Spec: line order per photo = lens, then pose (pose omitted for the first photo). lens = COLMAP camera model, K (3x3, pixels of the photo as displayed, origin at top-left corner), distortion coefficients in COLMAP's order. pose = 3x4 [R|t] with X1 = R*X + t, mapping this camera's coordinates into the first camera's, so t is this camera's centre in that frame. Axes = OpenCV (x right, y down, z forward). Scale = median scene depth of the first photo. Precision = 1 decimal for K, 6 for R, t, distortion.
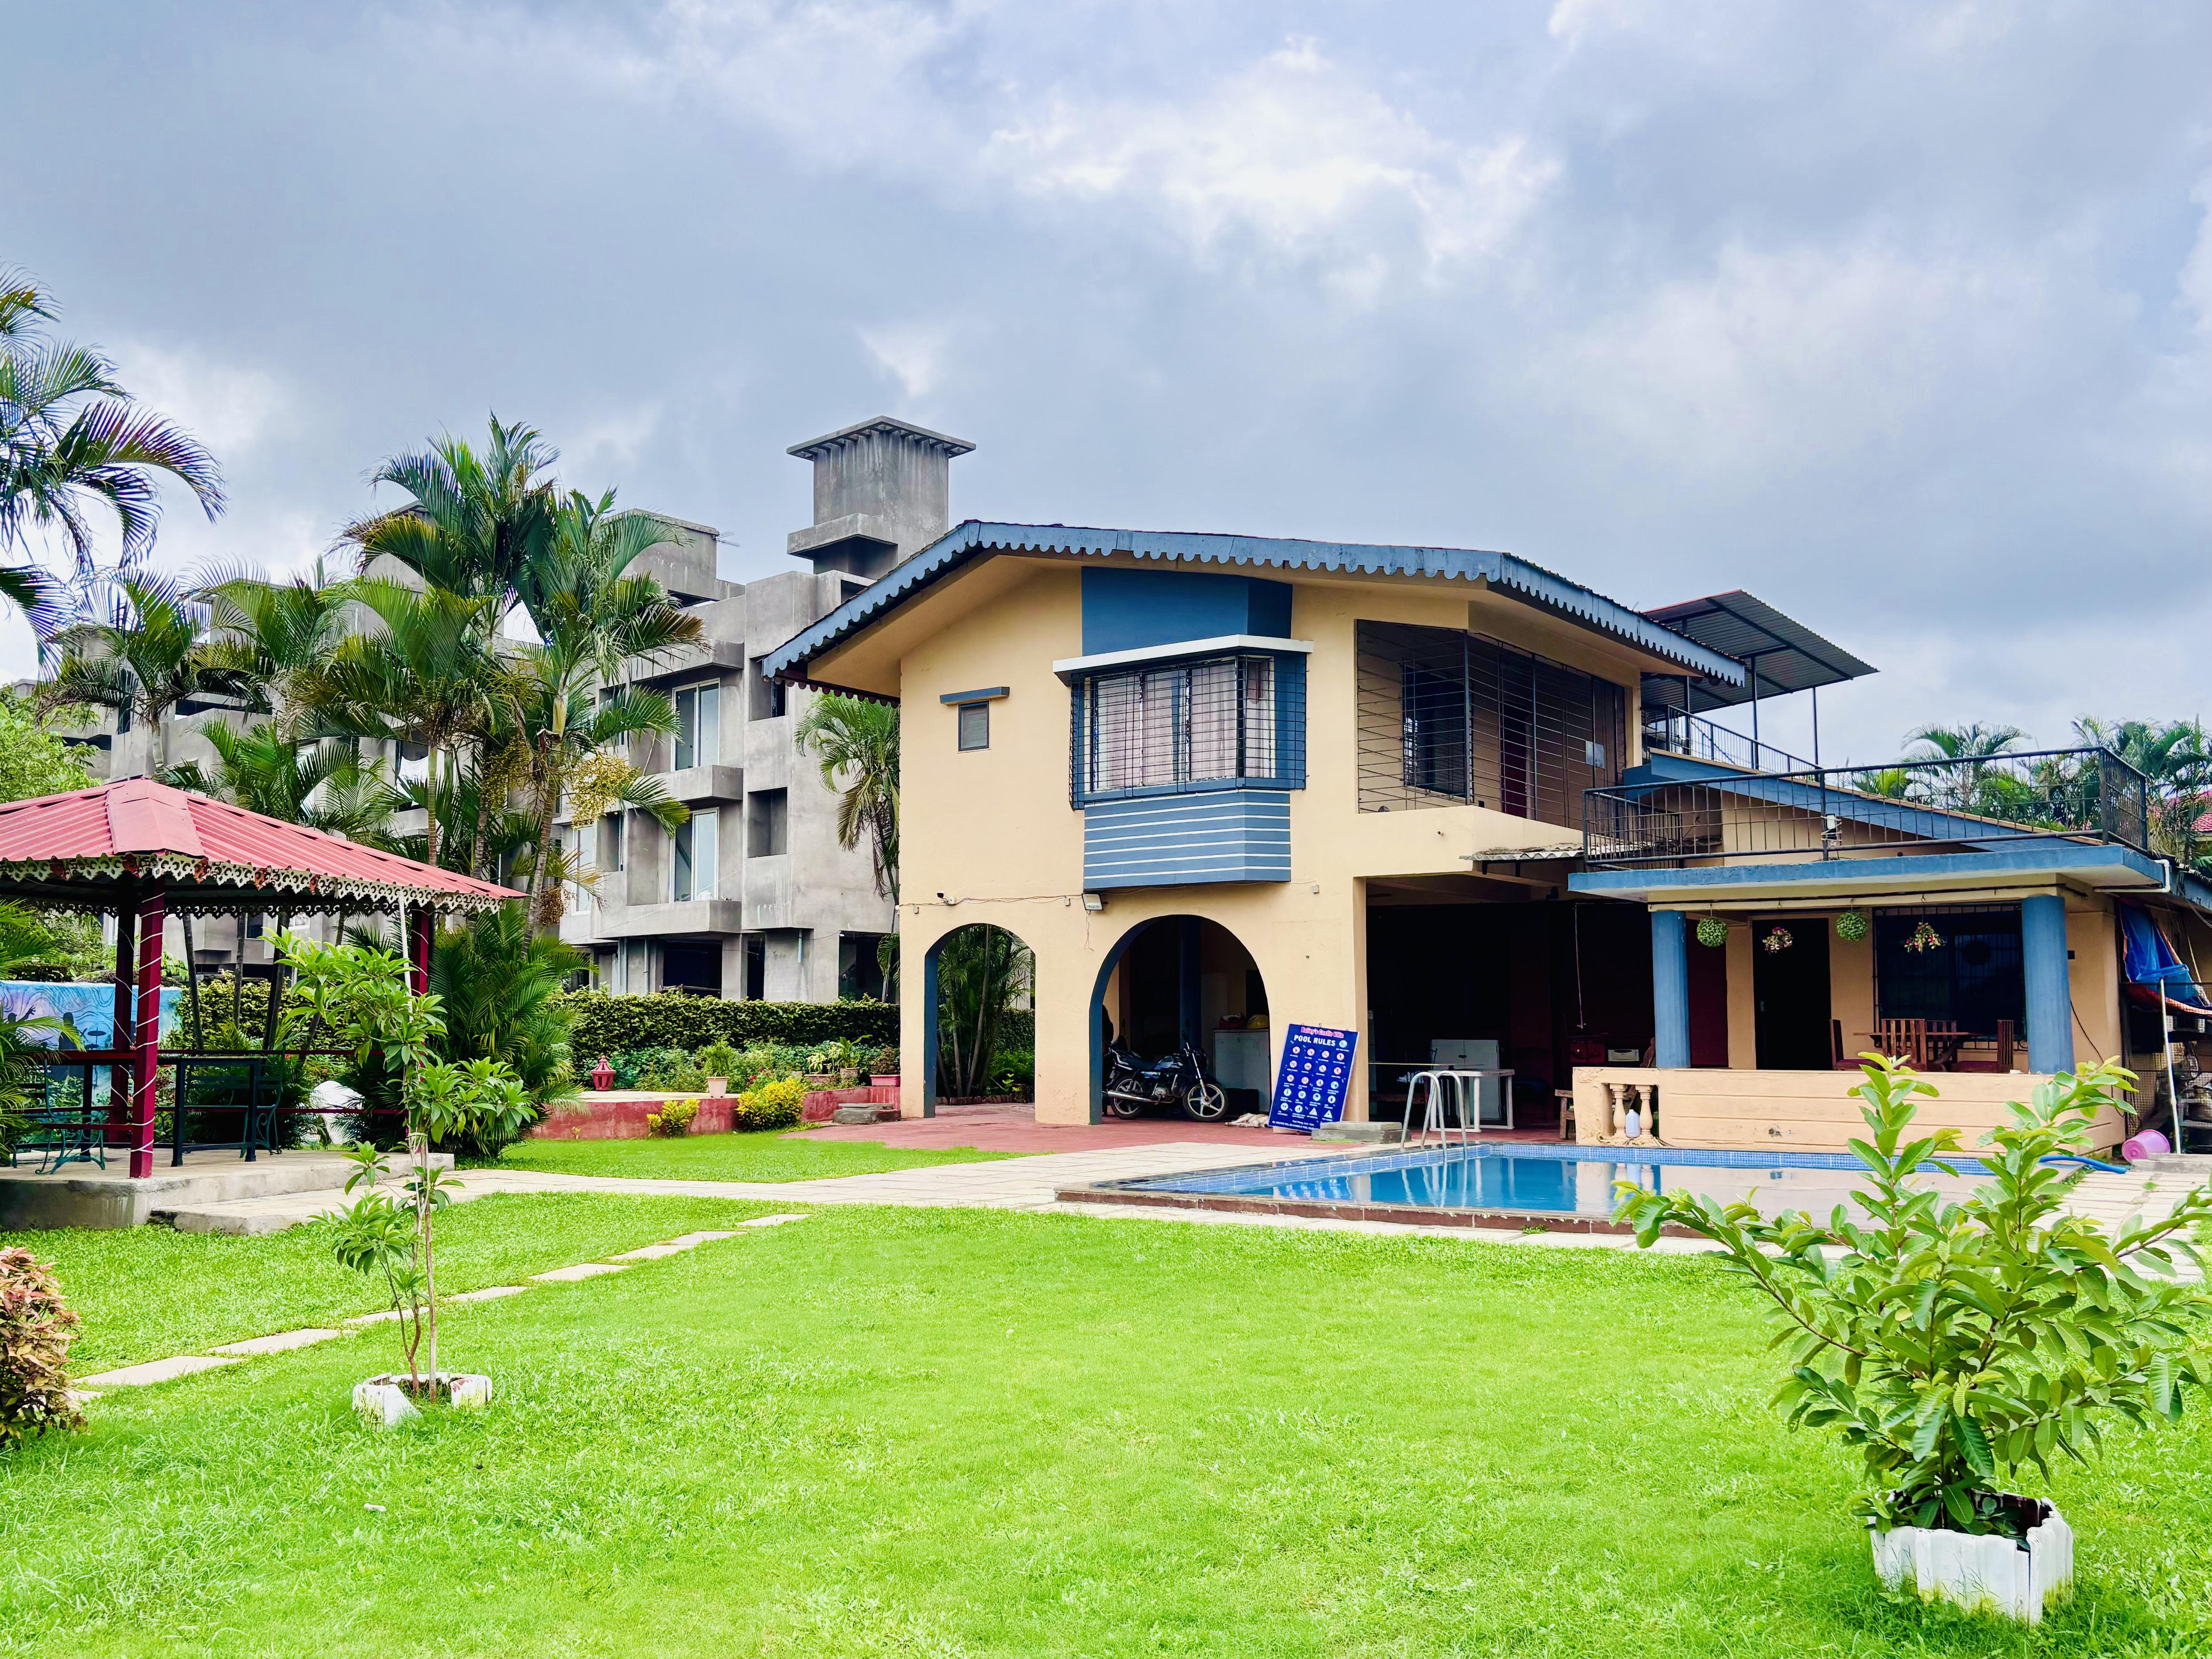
lens RADIAL K [[1685.8, 0, 1104.6], [0, 1685.8, 893.6], [0, 0, 1]] dist [-0.122785, -0.000692]
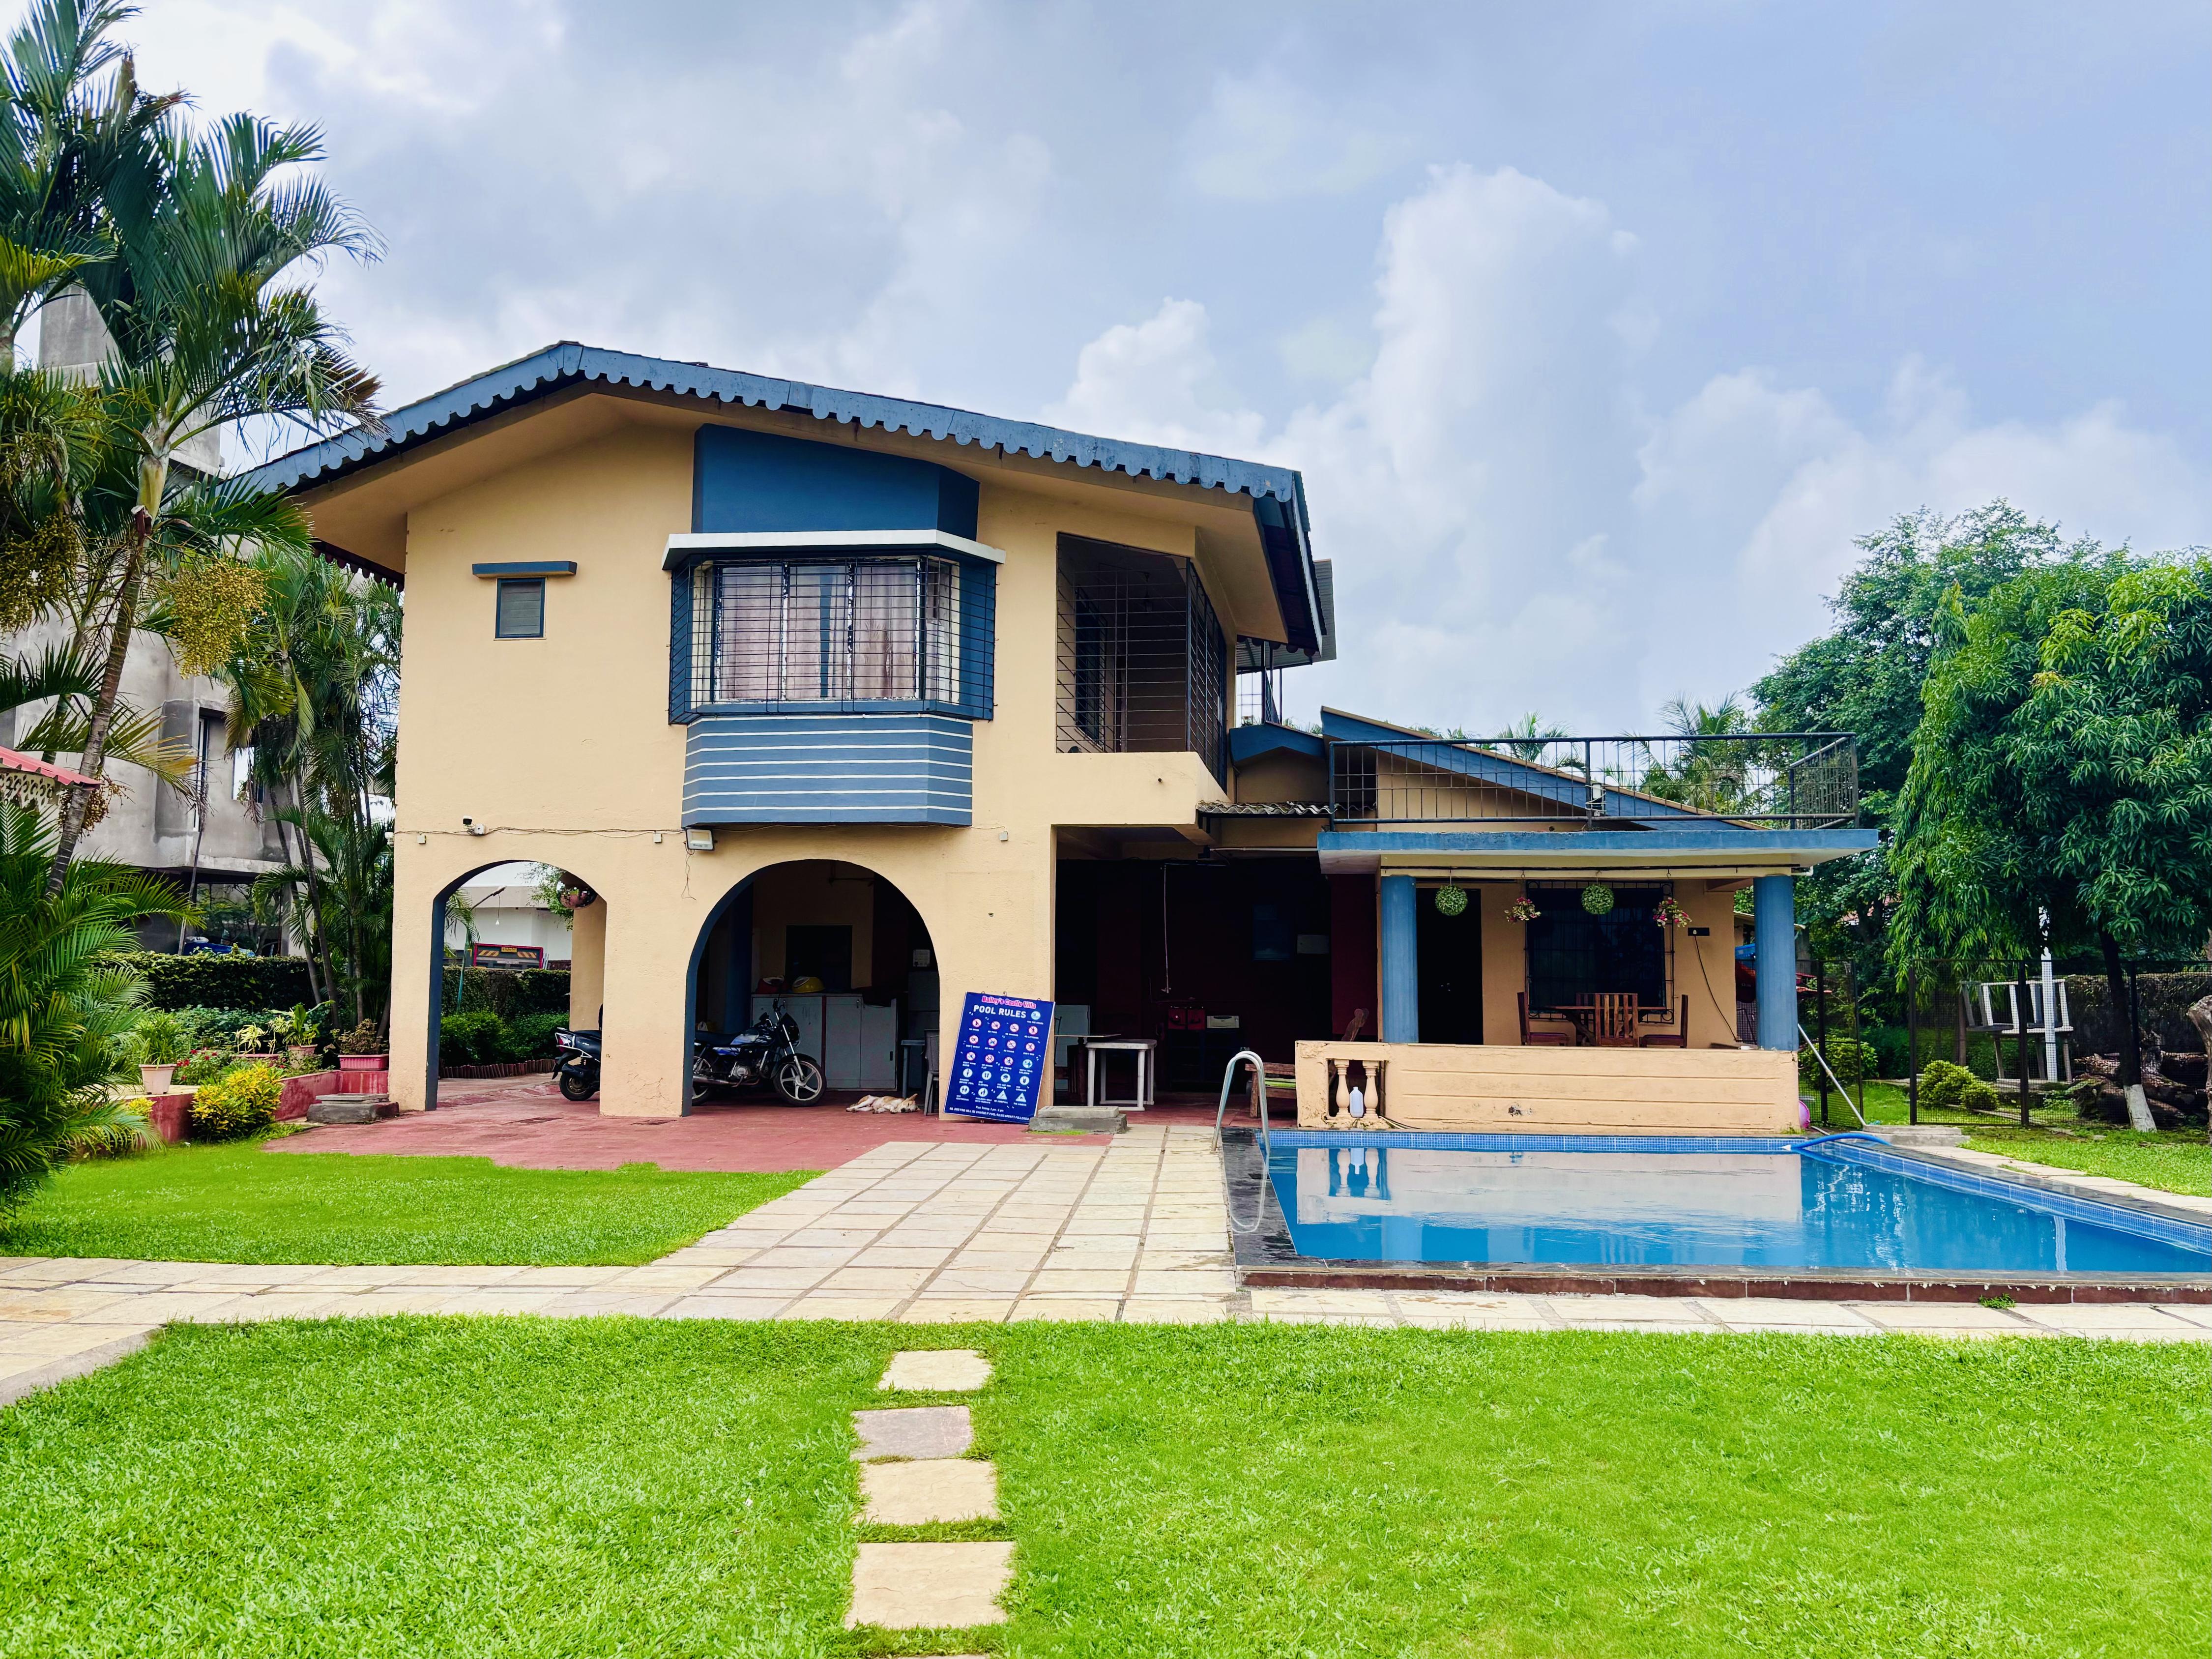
lens RADIAL K [[1605.2, 0, 1106.6], [0, 1605.2, 839.4], [0, 0, 1]] dist [0.001172, -0.109532]
pose [[0.878773, 0.045734, 0.475044, -0.218516], [-0.041932, 0.998947, -0.018603, 0.012100], [-0.475395, -0.003572, 0.879765, 0.248238]]
